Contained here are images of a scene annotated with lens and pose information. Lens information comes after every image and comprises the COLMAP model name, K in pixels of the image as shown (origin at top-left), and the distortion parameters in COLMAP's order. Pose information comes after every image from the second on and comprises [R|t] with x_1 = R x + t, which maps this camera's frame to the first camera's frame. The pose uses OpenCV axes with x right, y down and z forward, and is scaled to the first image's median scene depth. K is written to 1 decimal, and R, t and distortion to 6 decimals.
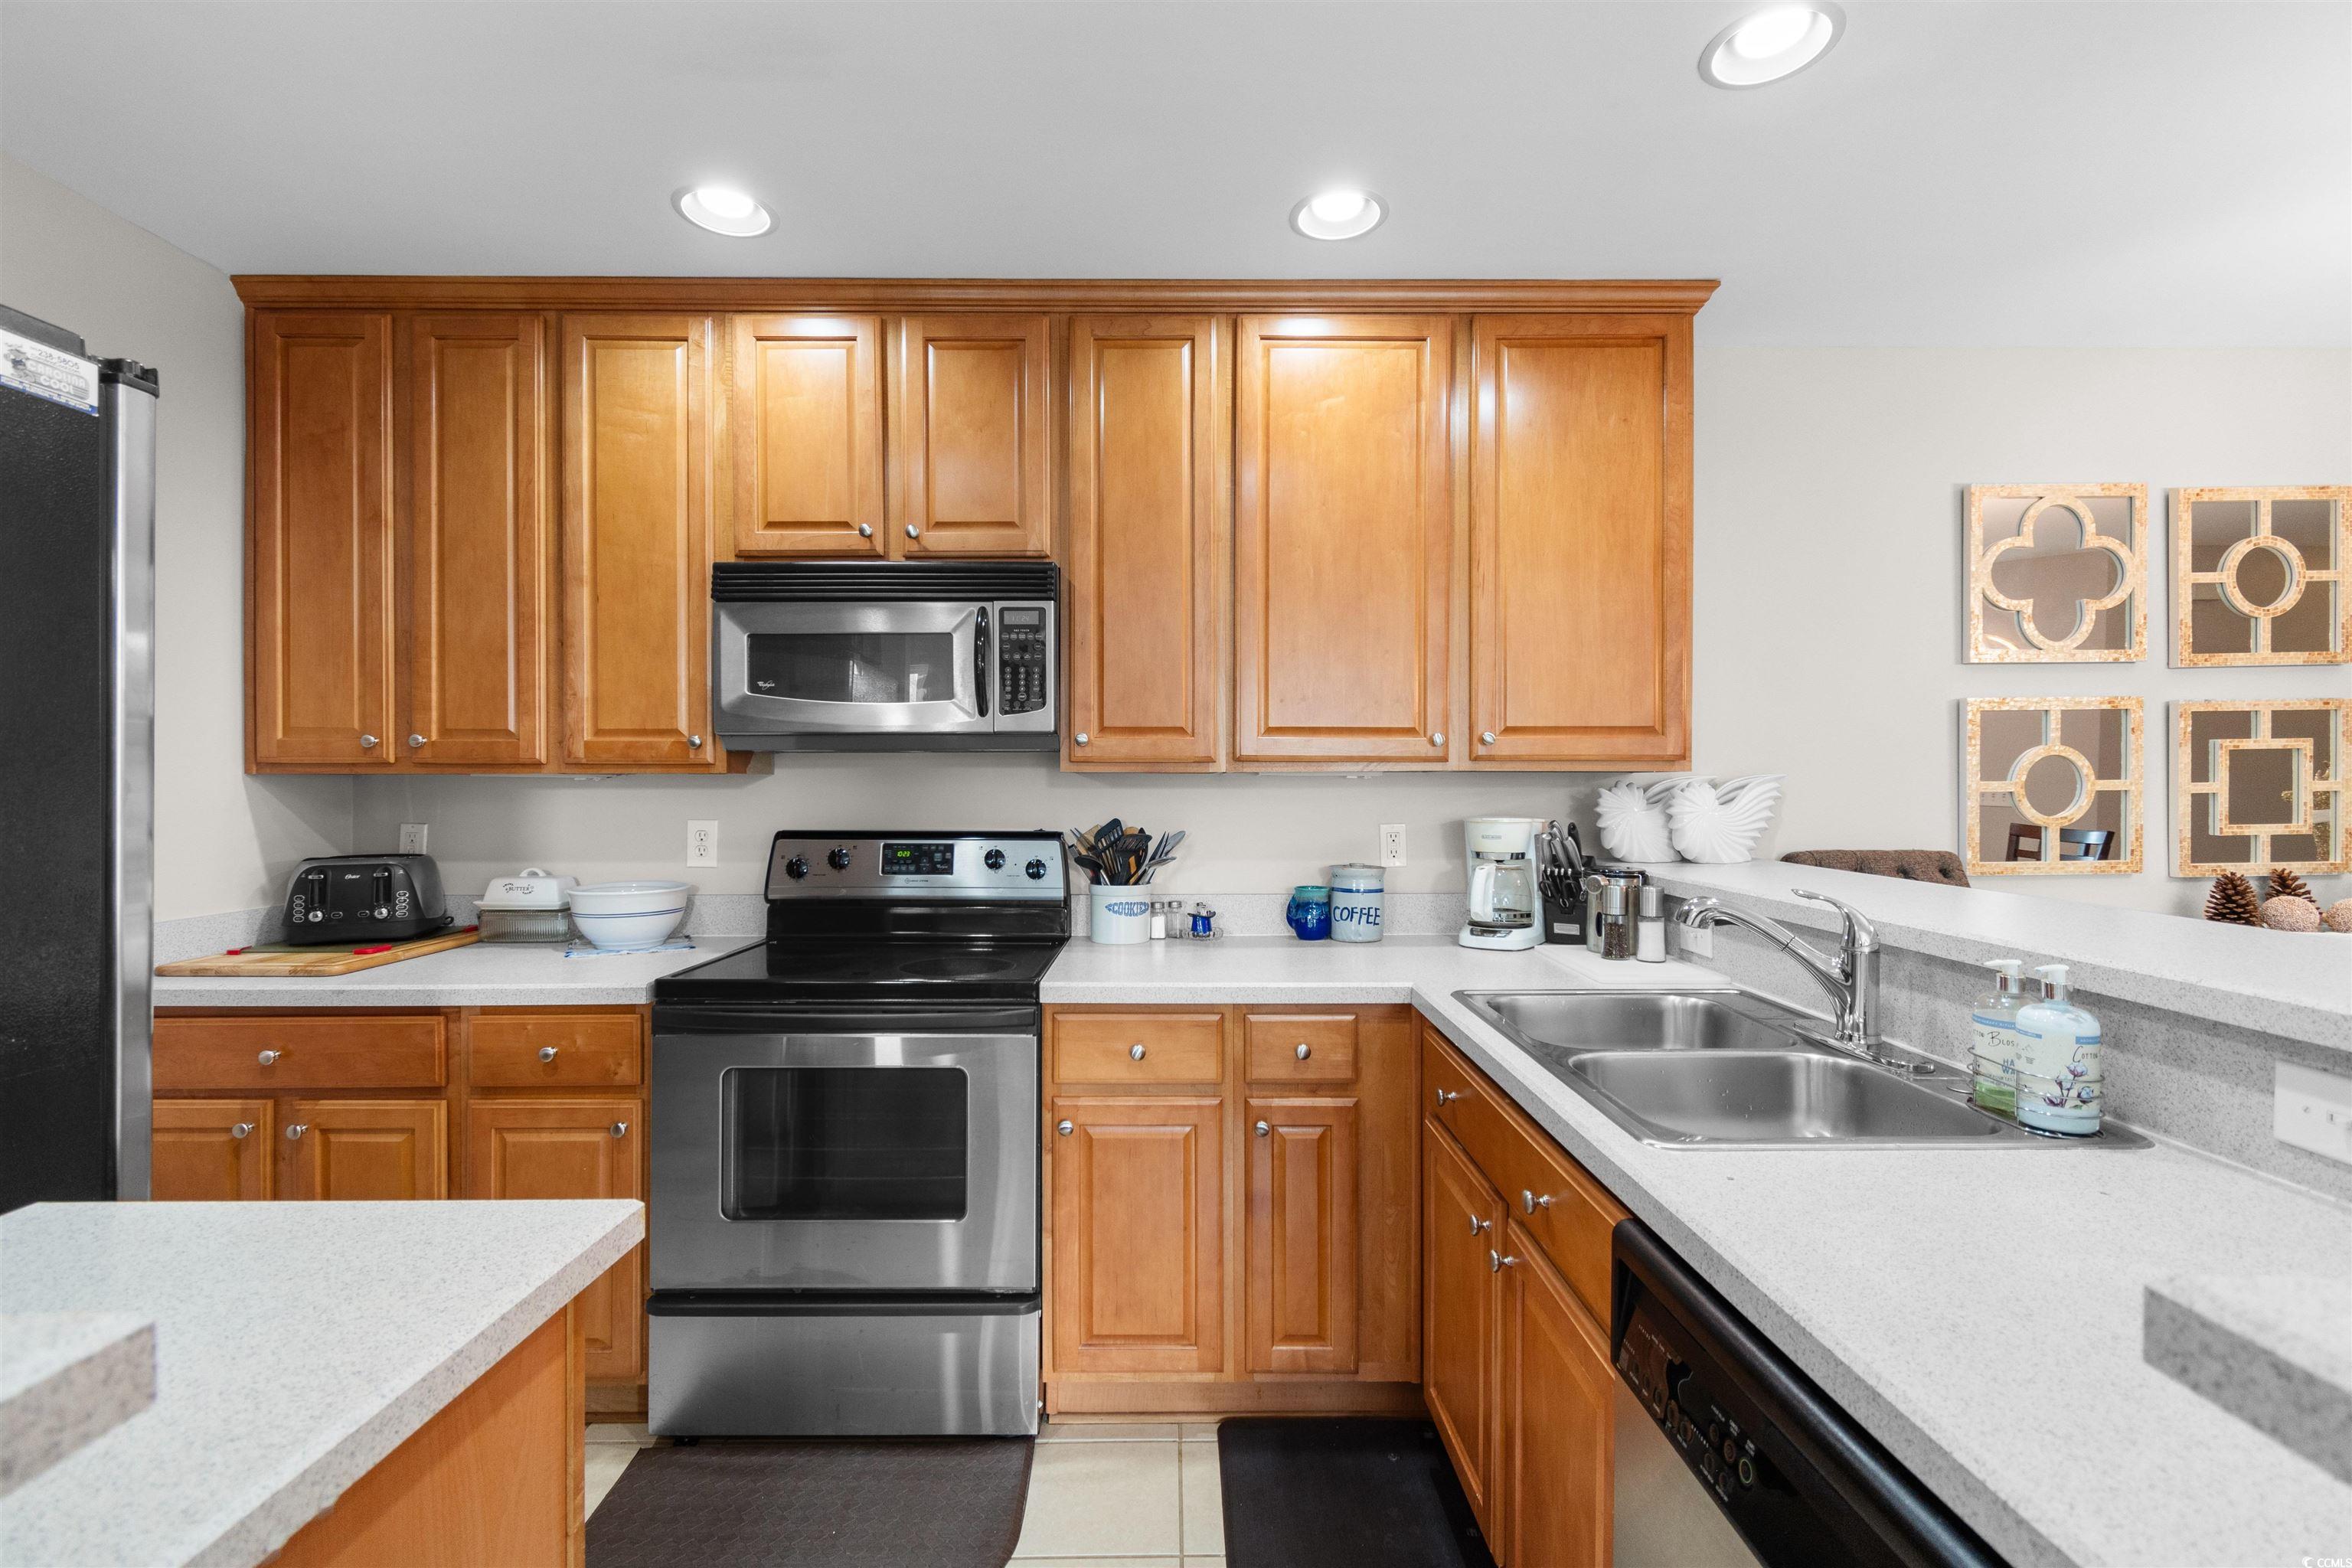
lens RADIAL K [[1026.9, 0, 1176.0], [0, 1026.9, 784.0], [0, 0, 1]] dist [0.001010, 0.000003]
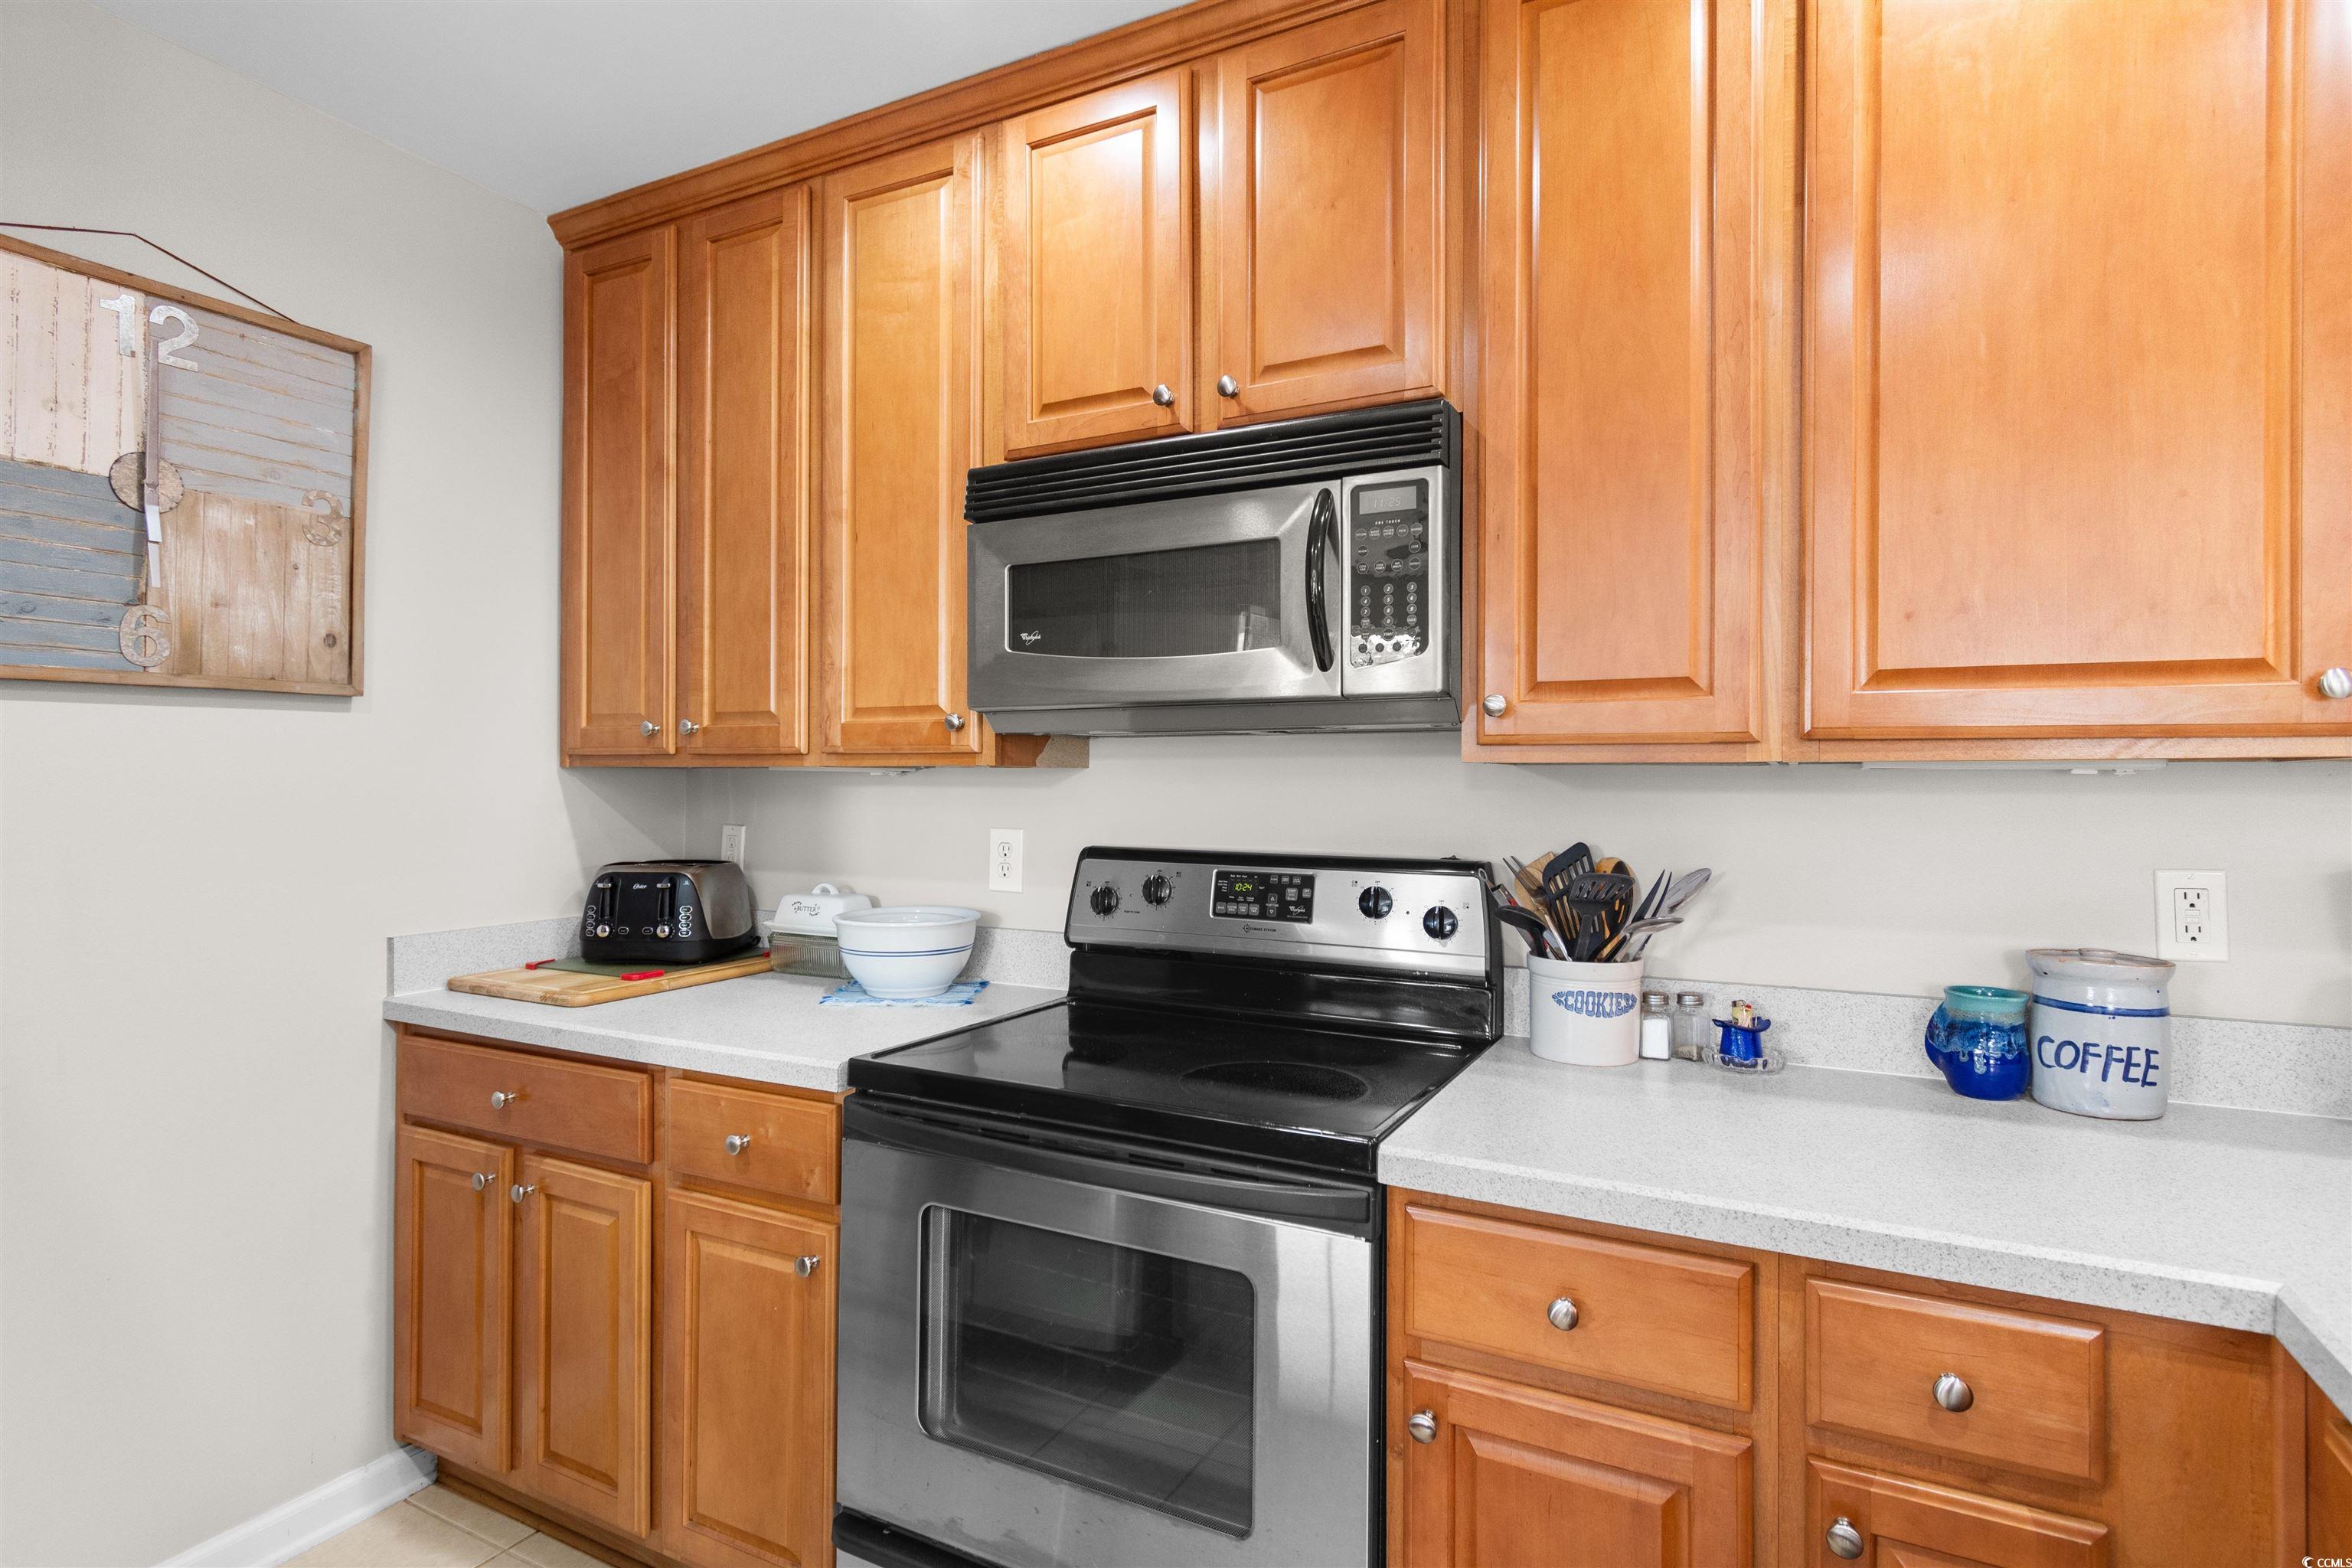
lens RADIAL K [[1170.0, 0, 1180.4], [0, 1170.0, 774.1], [0, 0, 1]] dist [0.002420, -0.000806]
pose [[0.886744, 0.001511, -0.462258, 0.052865], [-0.005198, 0.999964, -0.006703, 0.000214], [0.462231, 0.008347, 0.886720, 0.341050]]
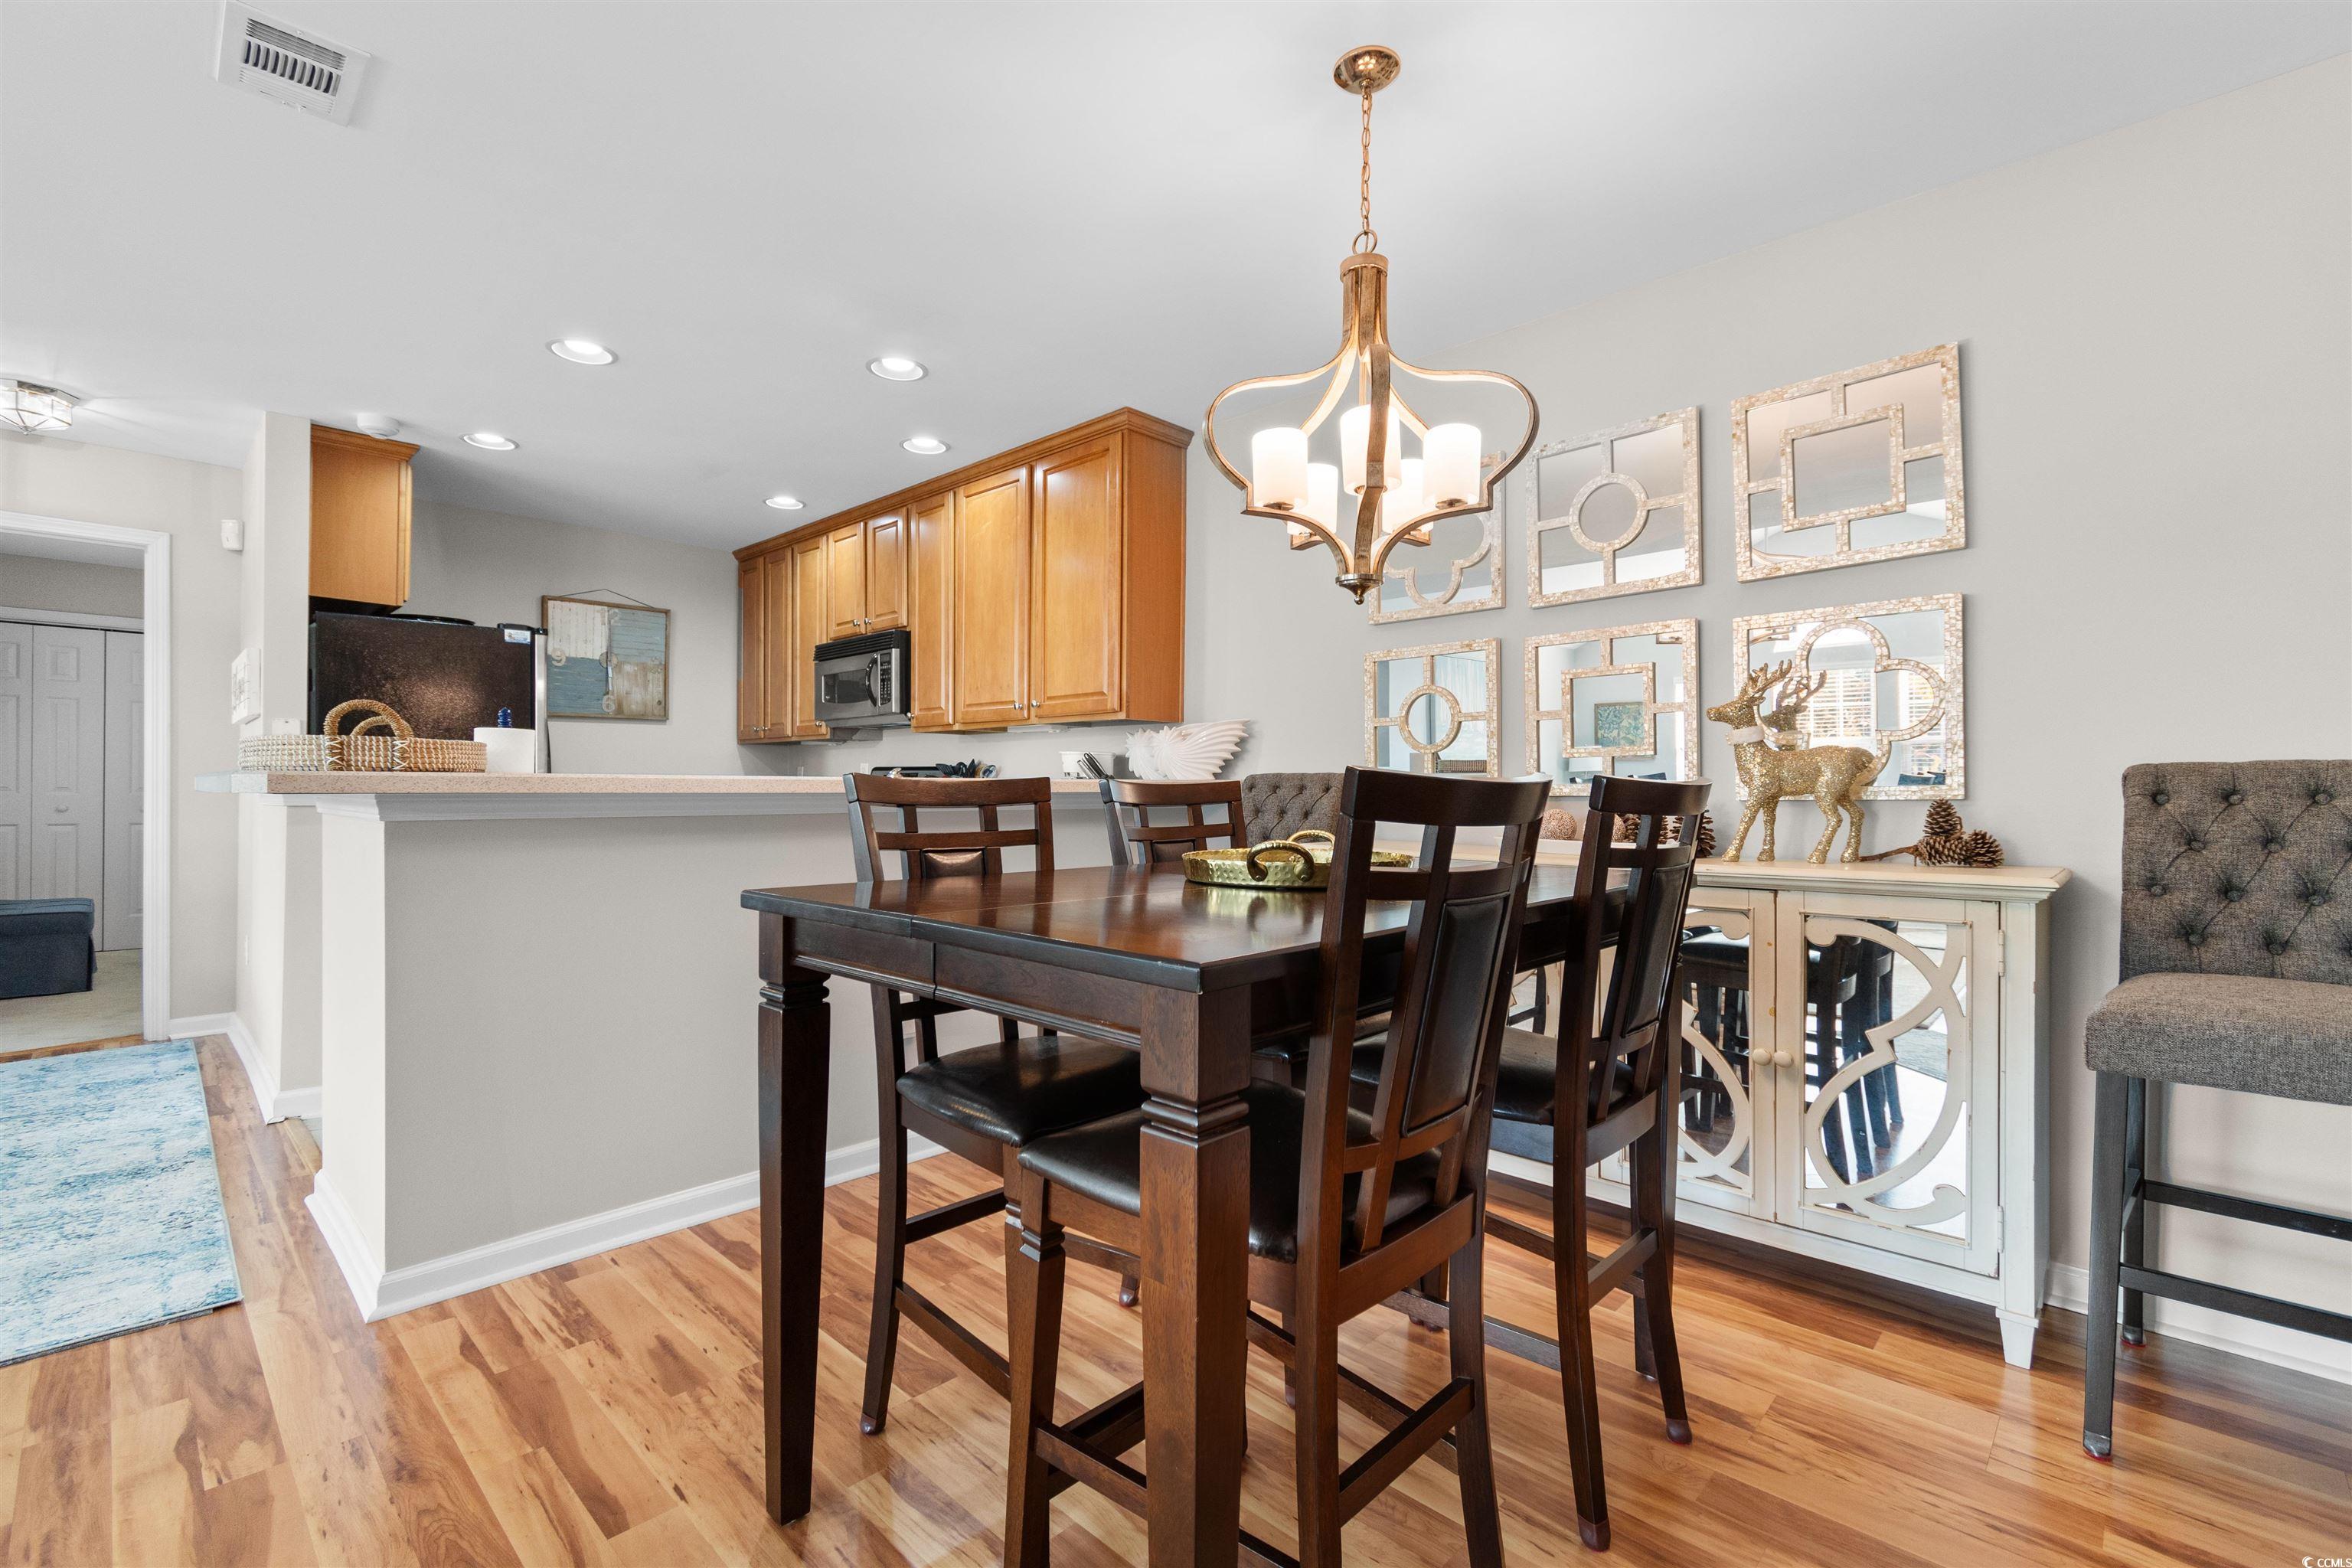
lens RADIAL K [[1030.3, 0, 1177.7], [0, 1030.3, 794.2], [0, 0, 1]] dist [0.000237, -0.000272]
pose [[0.717798, 0.007670, -0.696210, 1.673624], [-0.007872, 0.999965, 0.002901, 0.098727], [0.696207, 0.003398, 0.717833, -0.078899]]
